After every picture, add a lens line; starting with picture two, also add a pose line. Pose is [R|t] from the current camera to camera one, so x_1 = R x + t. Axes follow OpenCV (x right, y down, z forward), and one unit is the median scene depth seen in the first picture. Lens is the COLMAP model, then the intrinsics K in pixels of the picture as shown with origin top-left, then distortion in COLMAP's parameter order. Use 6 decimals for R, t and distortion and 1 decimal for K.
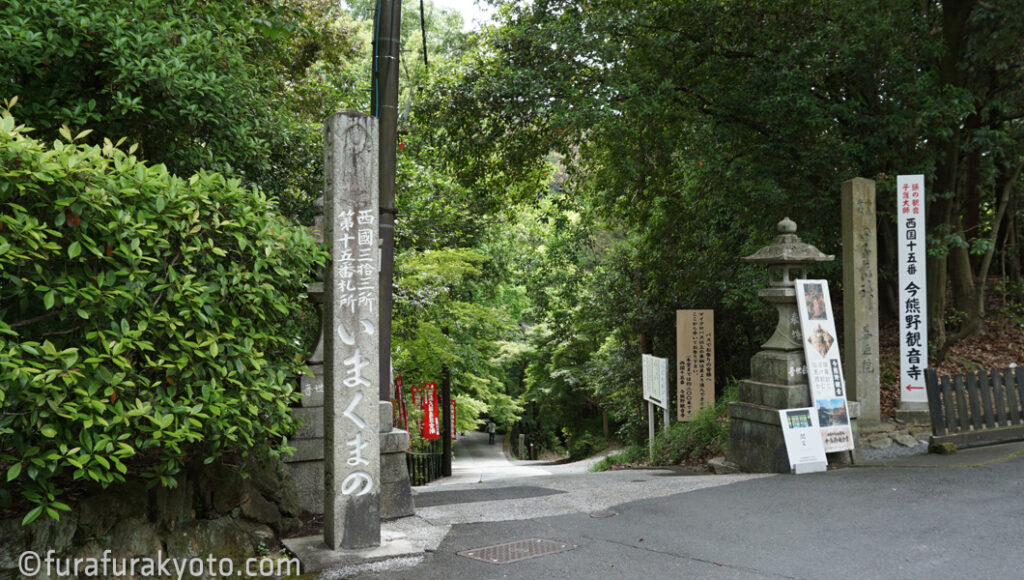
lens RADIAL K [[738.9, 0, 512.0], [0, 738.9, 290.0], [0, 0, 1]] dist [0.025841, 0.000027]
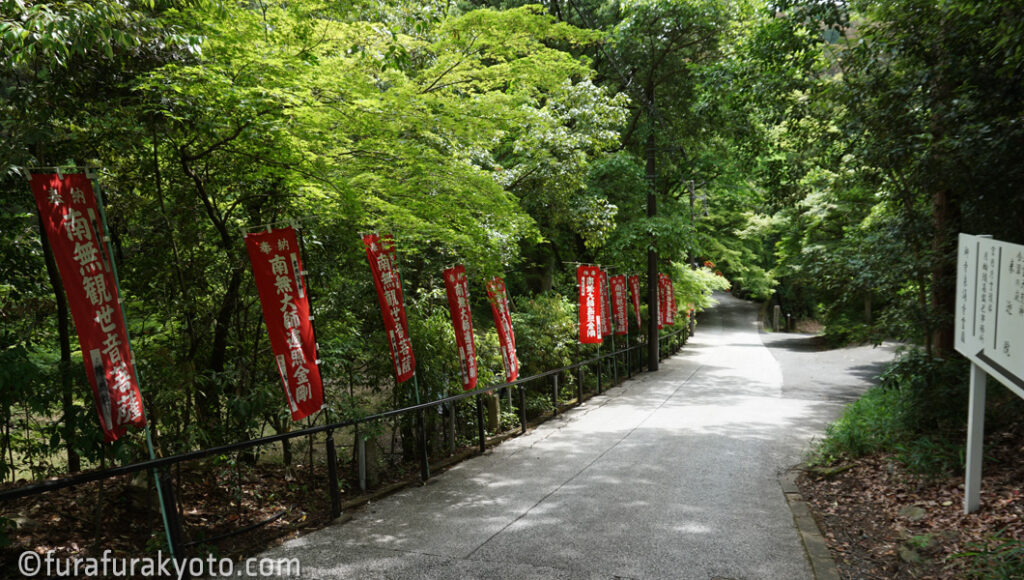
lens RADIAL K [[738.9, 0, 512.0], [0, 738.9, 290.0], [0, 0, 1]] dist [0.025841, 0.000027]
pose [[0.947224, 0.038503, -0.318252, 0.015972], [0.017199, 0.985227, 0.170386, 0.008957], [0.320110, -0.166867, 0.932569, 0.110312]]
